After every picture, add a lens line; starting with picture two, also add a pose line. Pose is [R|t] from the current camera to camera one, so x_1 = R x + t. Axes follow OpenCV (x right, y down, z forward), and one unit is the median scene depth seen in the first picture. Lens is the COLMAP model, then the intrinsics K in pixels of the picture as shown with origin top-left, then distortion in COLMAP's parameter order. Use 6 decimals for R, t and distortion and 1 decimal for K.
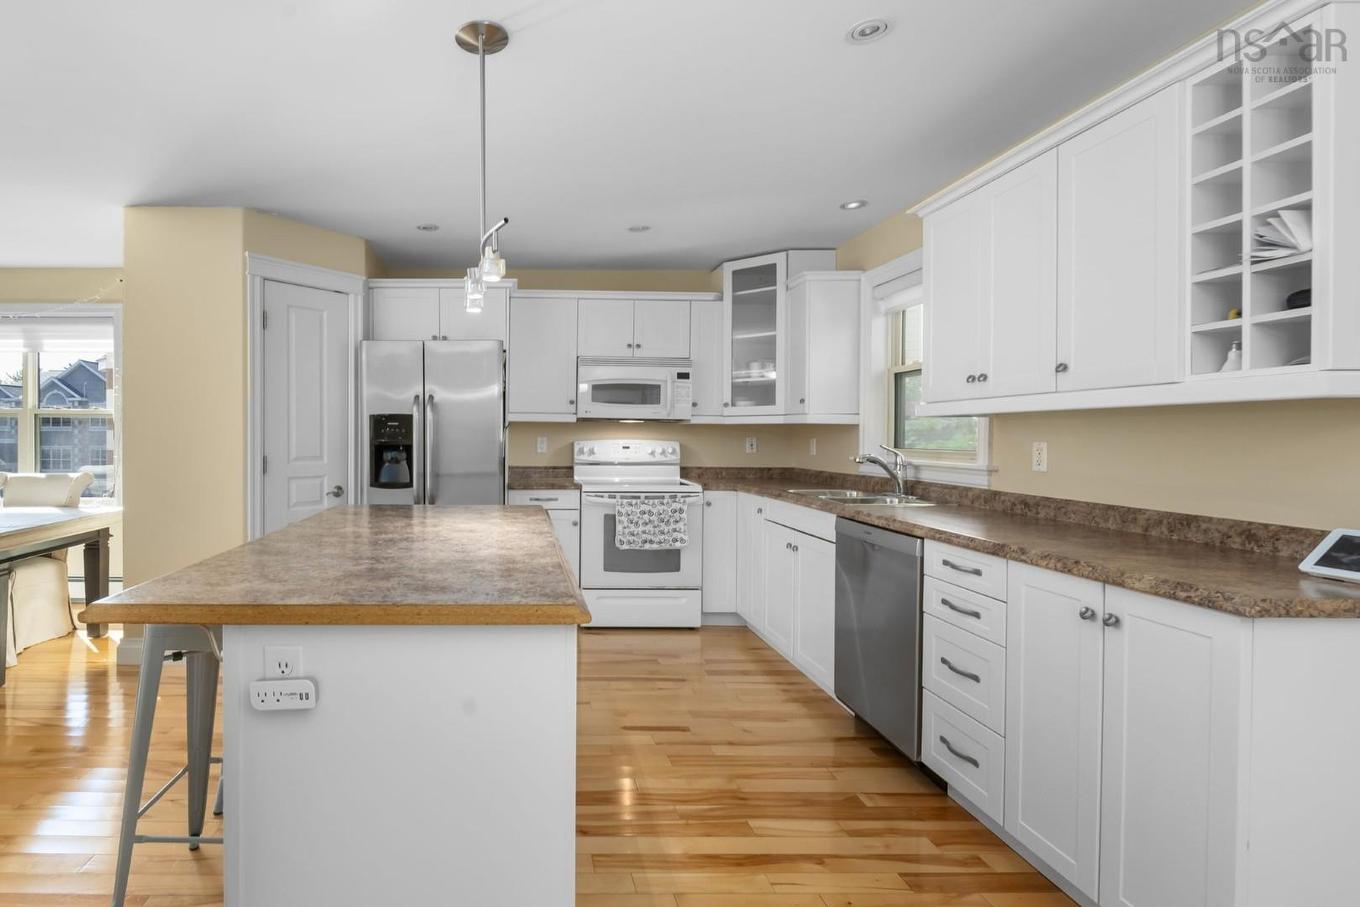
lens RADIAL K [[654.0, 0, 527.9], [0, 654.0, 440.7], [0, 0, 1]] dist [-0.001459, 0.000306]
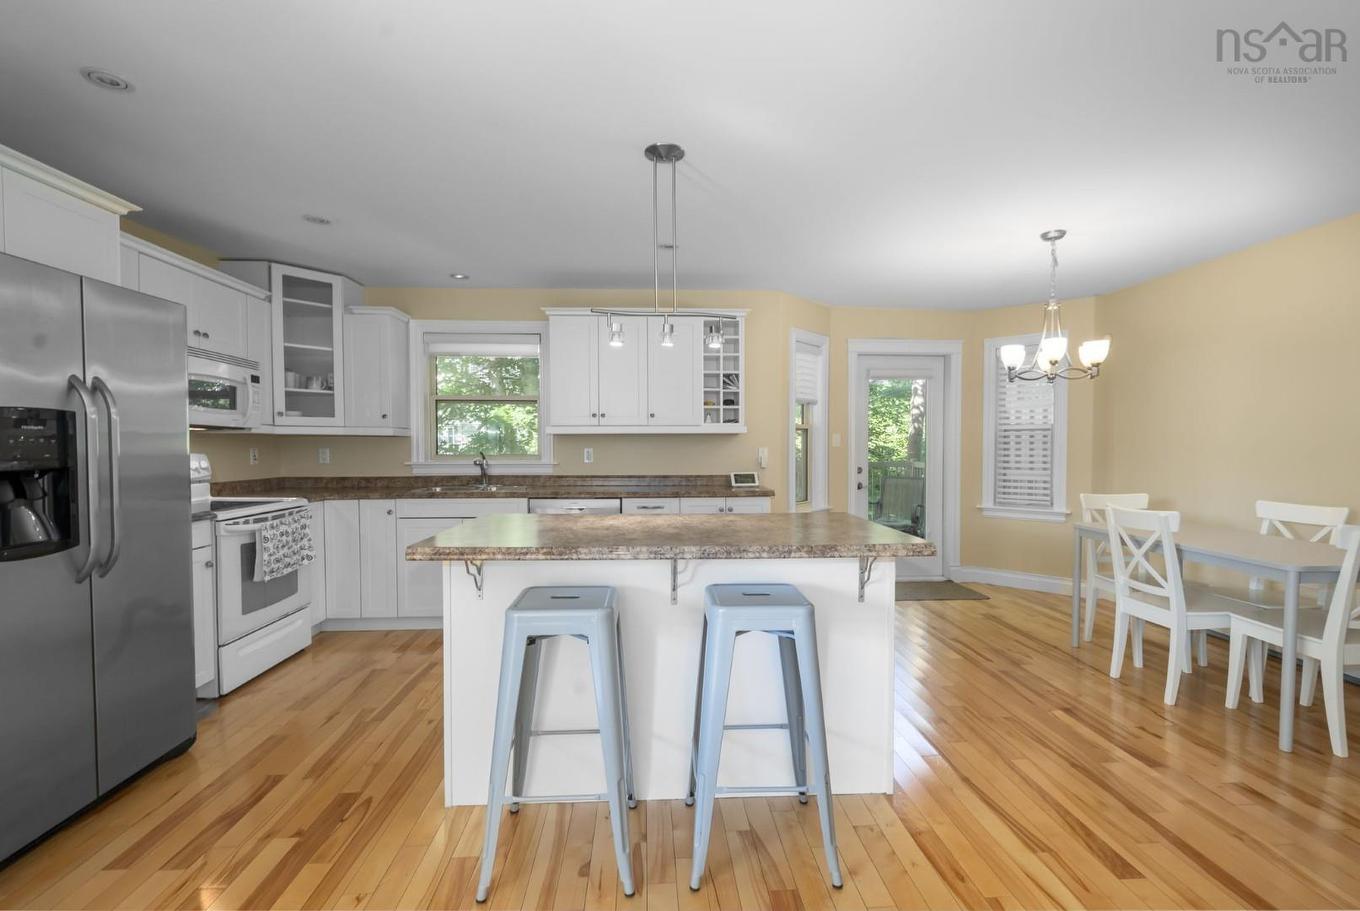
lens RADIAL K [[604.1, 0, 684.0], [0, 604.1, 458.5], [0, 0, 1]] dist [-0.002085, -0.000969]
pose [[-0.042387, -0.027844, 0.998713, -0.684993], [0.009936, 0.999550, 0.028289, -0.010160], [-0.999052, 0.011122, -0.042092, 0.513825]]
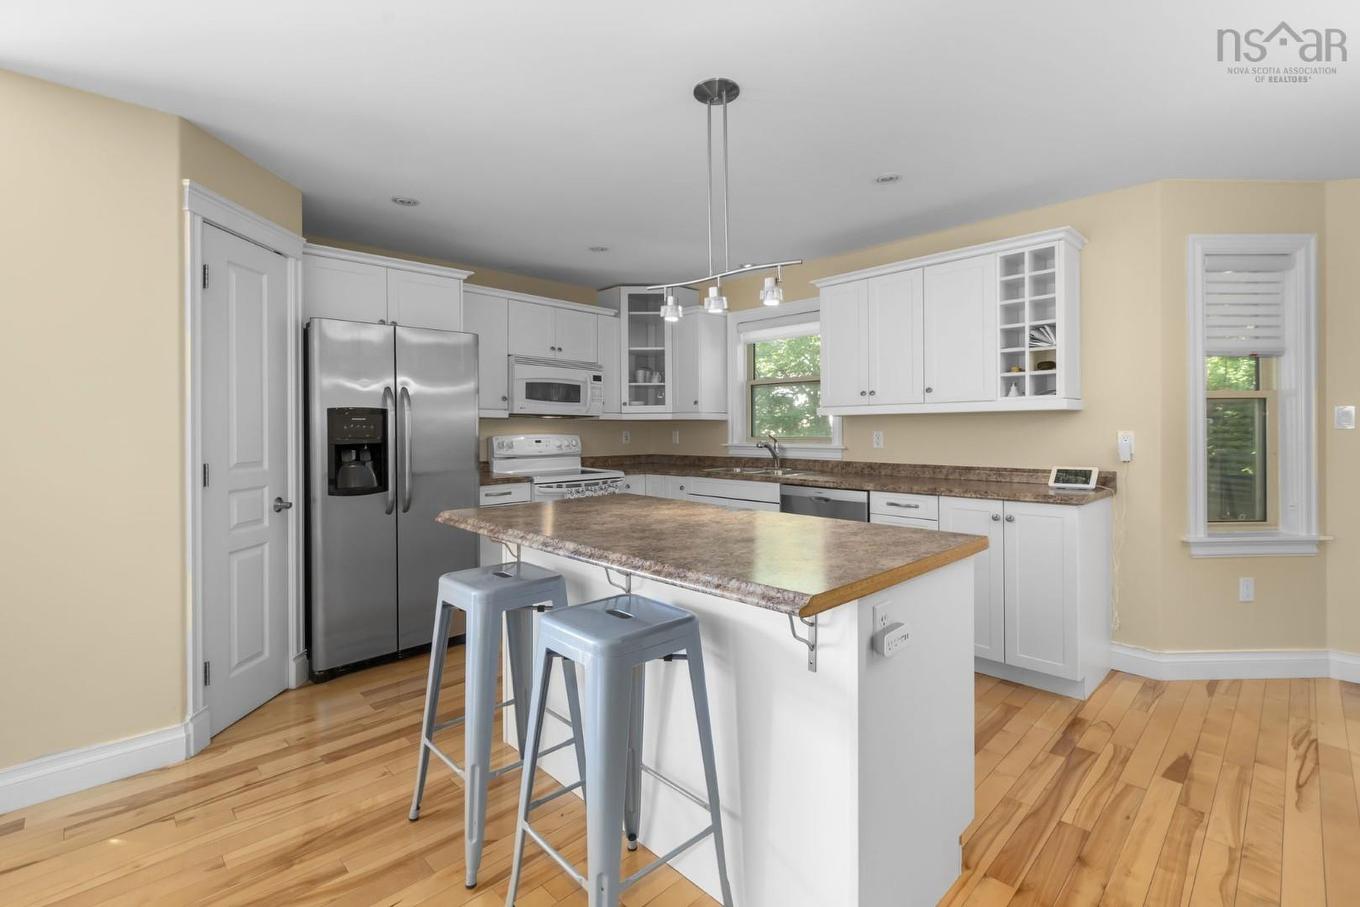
lens RADIAL K [[608.8, 0, 684.5], [0, 608.8, 428.0], [0, 0, 1]] dist [0.014841, -0.009717]
pose [[0.726522, -0.007843, 0.687098, -0.444461], [0.014939, 0.999879, -0.004383, -0.004322], [-0.686980, 0.013449, 0.726551, 0.122382]]
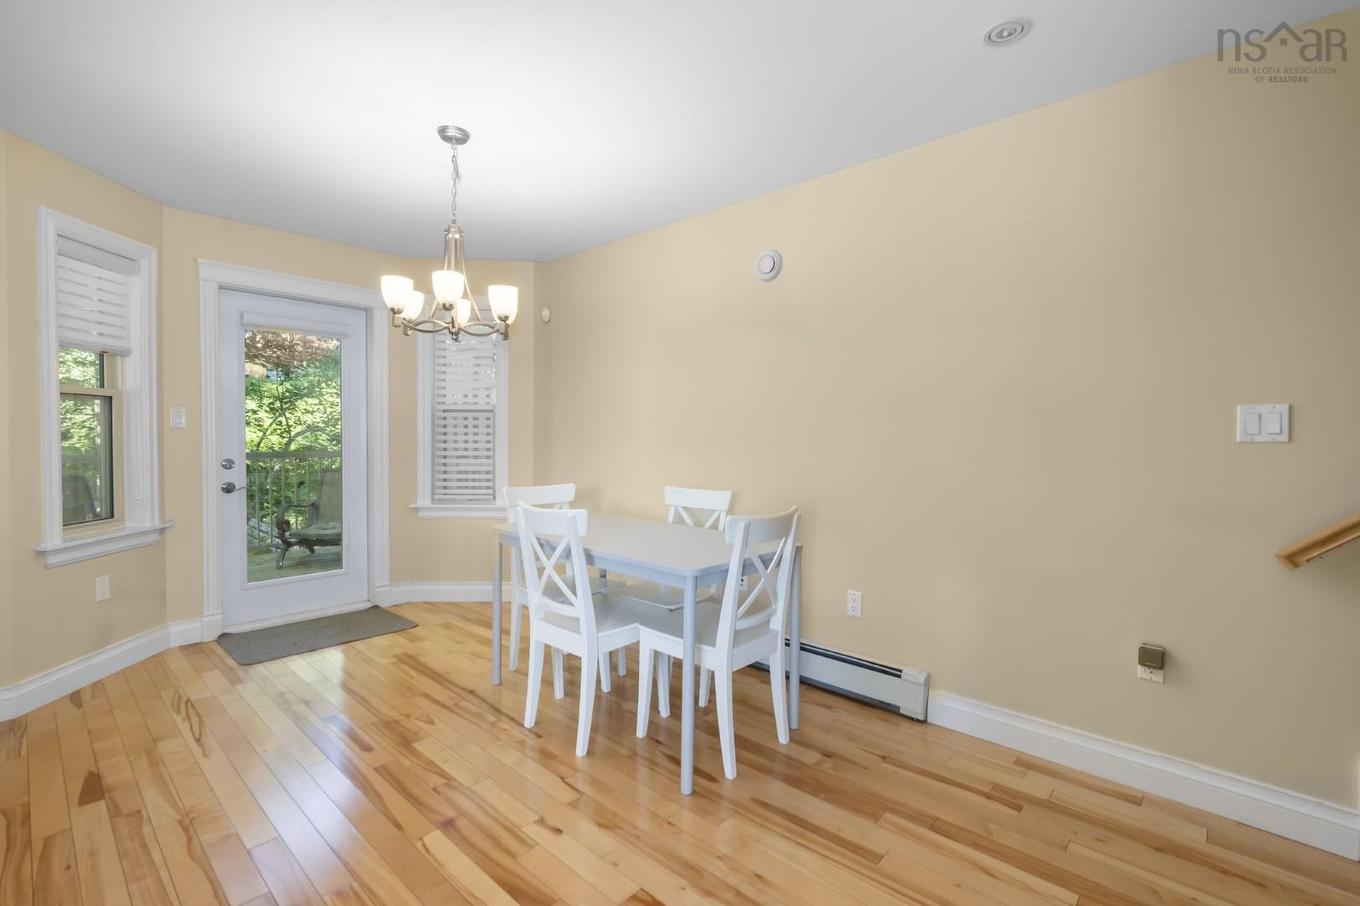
lens RADIAL K [[604.1, 0, 684.0], [0, 604.1, 456.0], [0, 0, 1]] dist [-0.002085, -0.000969]
pose [[-0.725917, -0.033494, 0.686967, -0.439853], [-0.004239, 0.999012, 0.044229, 0.004477], [-0.687770, 0.029194, -0.725342, 0.233935]]
